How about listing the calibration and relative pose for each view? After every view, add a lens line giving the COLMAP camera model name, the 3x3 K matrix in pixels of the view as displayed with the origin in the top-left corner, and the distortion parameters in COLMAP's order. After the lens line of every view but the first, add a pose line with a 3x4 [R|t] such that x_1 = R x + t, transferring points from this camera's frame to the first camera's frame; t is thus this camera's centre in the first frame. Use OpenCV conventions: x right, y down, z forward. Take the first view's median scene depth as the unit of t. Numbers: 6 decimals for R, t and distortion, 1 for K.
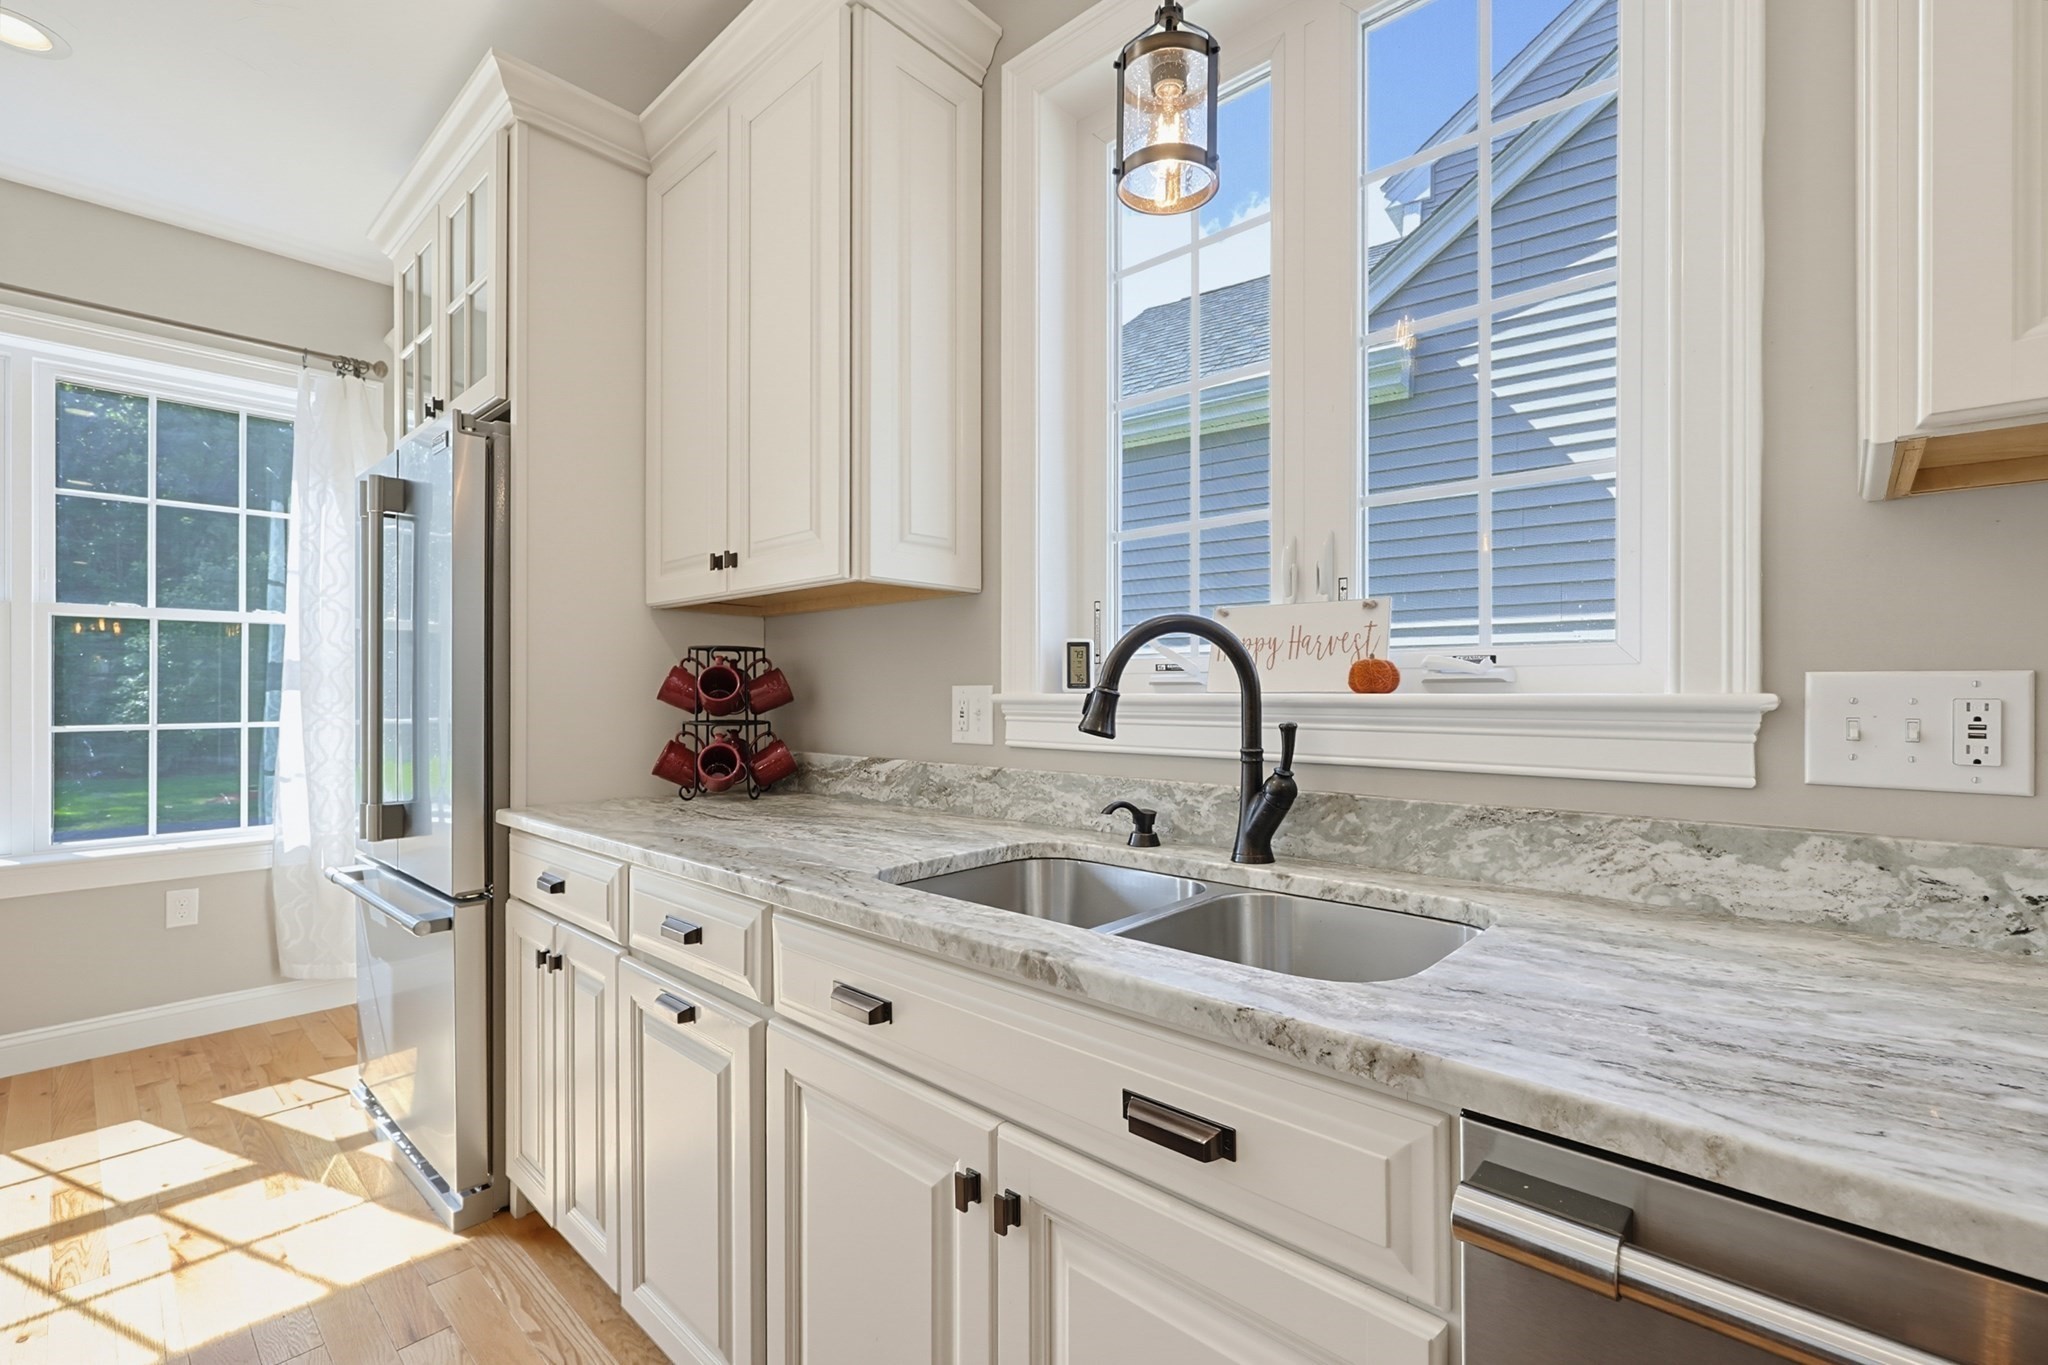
lens RADIAL K [[866.4, 0, 1057.3], [0, 866.4, 692.3], [0, 0, 1]] dist [-0.001893, -0.000990]
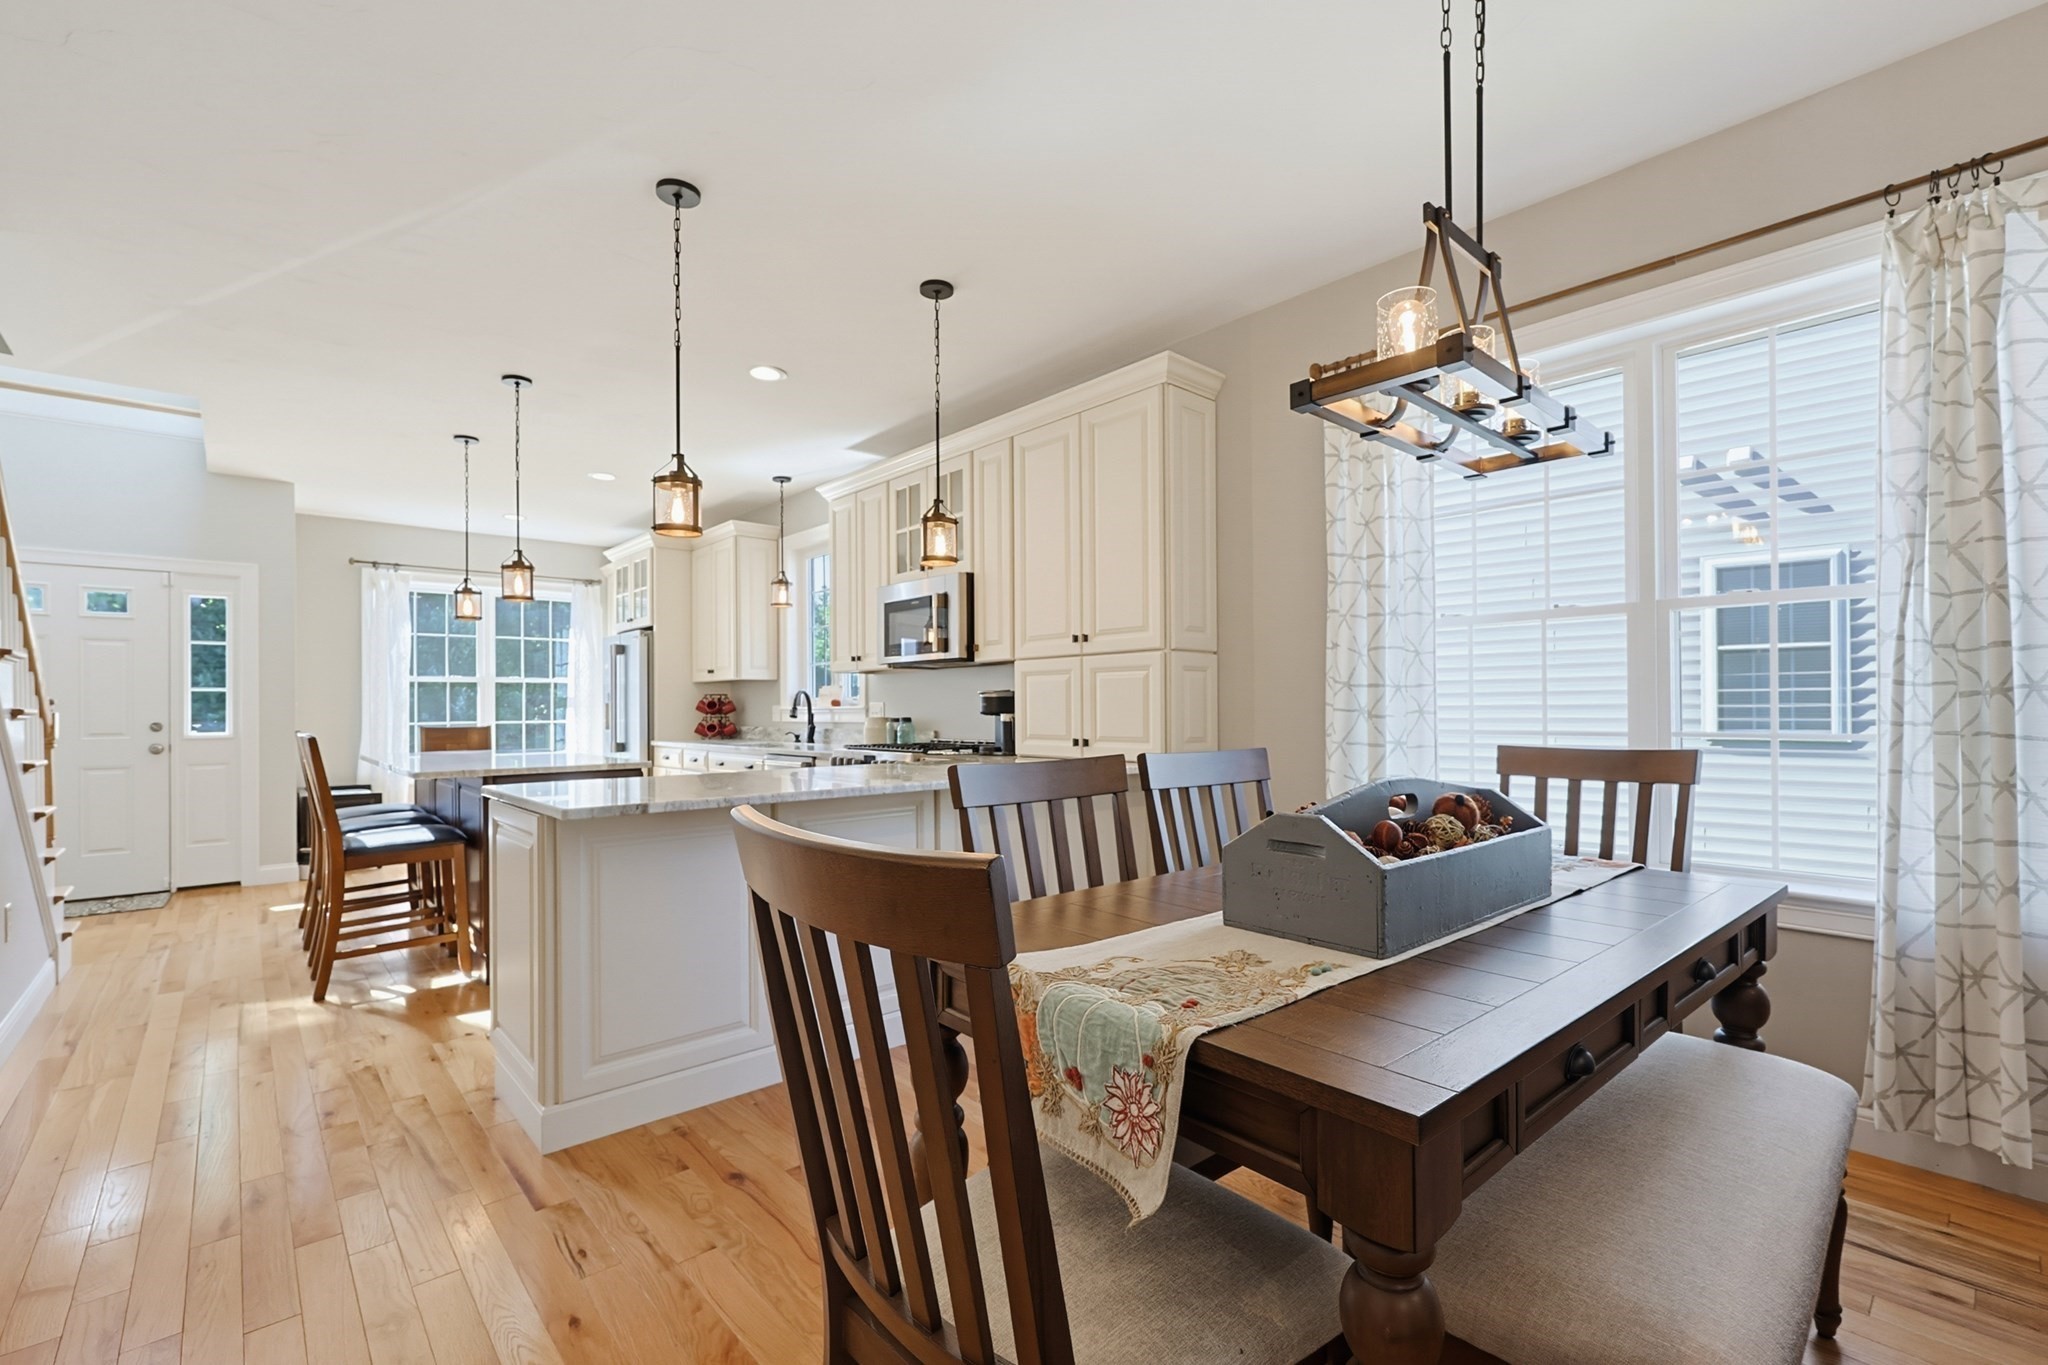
lens RADIAL K [[866.4, 0, 1022.0], [0, 866.4, 695.7], [0, 0, 1]] dist [-0.001893, -0.000990]
pose [[0.992254, -0.008759, -0.123914, 1.352354], [0.006846, 0.999851, -0.015857, 0.015466], [0.124035, 0.014886, 0.992166, -2.425718]]
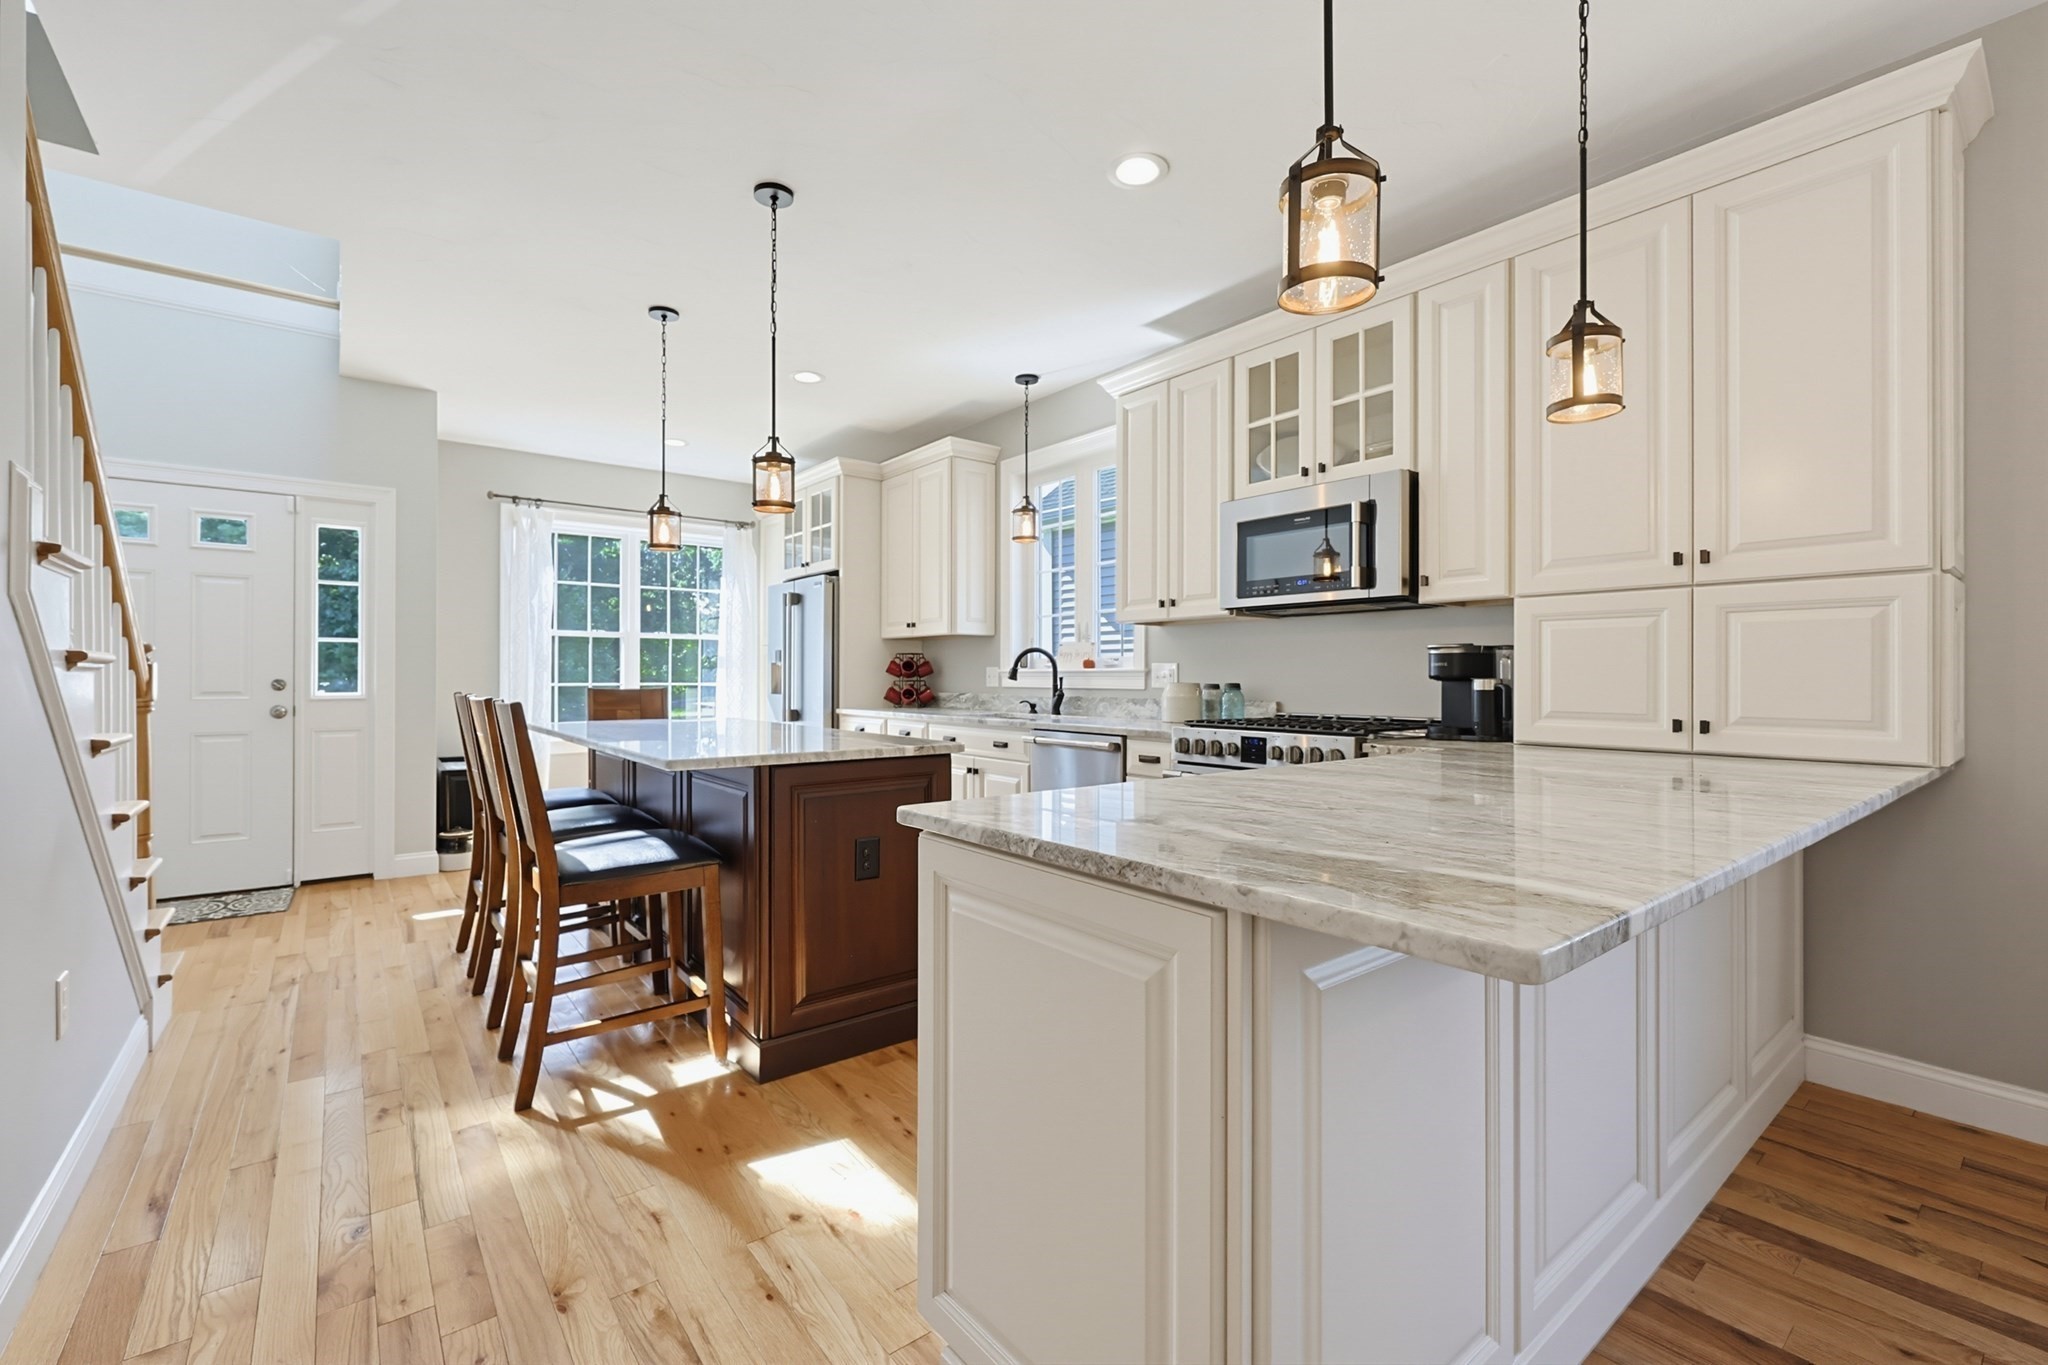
lens RADIAL K [[866.4, 0, 1021.8], [0, 866.4, 664.4], [0, 0, 1]] dist [-0.001893, -0.000990]
pose [[0.981214, 0.000661, -0.192922, 0.559650], [-0.003630, 0.999880, -0.015035, 0.026459], [0.192888, 0.015453, 0.981099, -1.838251]]
